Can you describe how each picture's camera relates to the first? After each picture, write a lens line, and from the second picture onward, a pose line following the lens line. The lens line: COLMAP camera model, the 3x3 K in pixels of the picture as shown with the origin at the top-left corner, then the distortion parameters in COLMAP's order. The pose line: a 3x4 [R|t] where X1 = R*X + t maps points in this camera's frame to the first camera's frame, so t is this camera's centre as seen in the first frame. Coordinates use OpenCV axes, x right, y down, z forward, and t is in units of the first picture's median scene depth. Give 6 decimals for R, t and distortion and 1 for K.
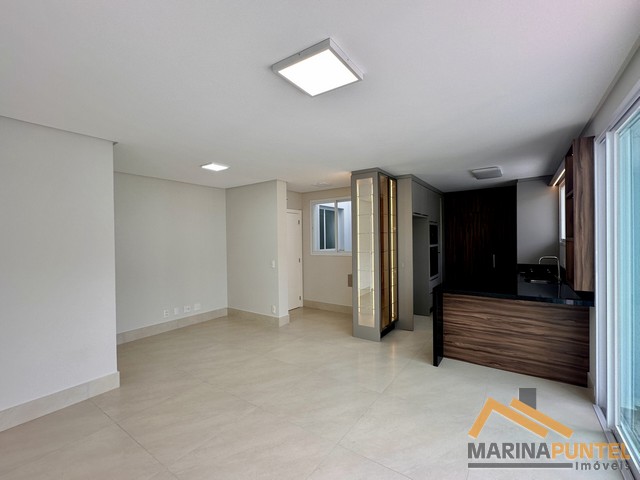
lens RADIAL K [[285.8, 0, 319.7], [0, 285.8, 242.1], [0, 0, 1]] dist [0.000254, -0.000323]
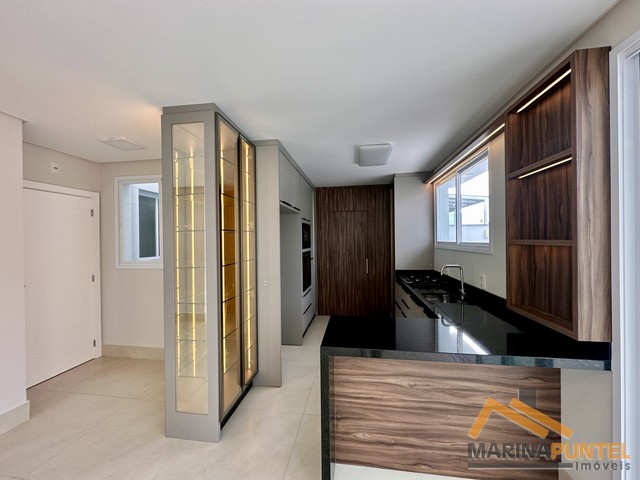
lens RADIAL K [[255.8, 0, 319.7], [0, 255.8, 242.2], [0, 0, 1]] dist [-0.004315, -0.000230]
pose [[0.894358, 0.000173, 0.447352, 0.168789], [0.003934, 0.999958, -0.008252, -0.005594], [-0.447335, 0.009140, 0.894320, 0.509844]]
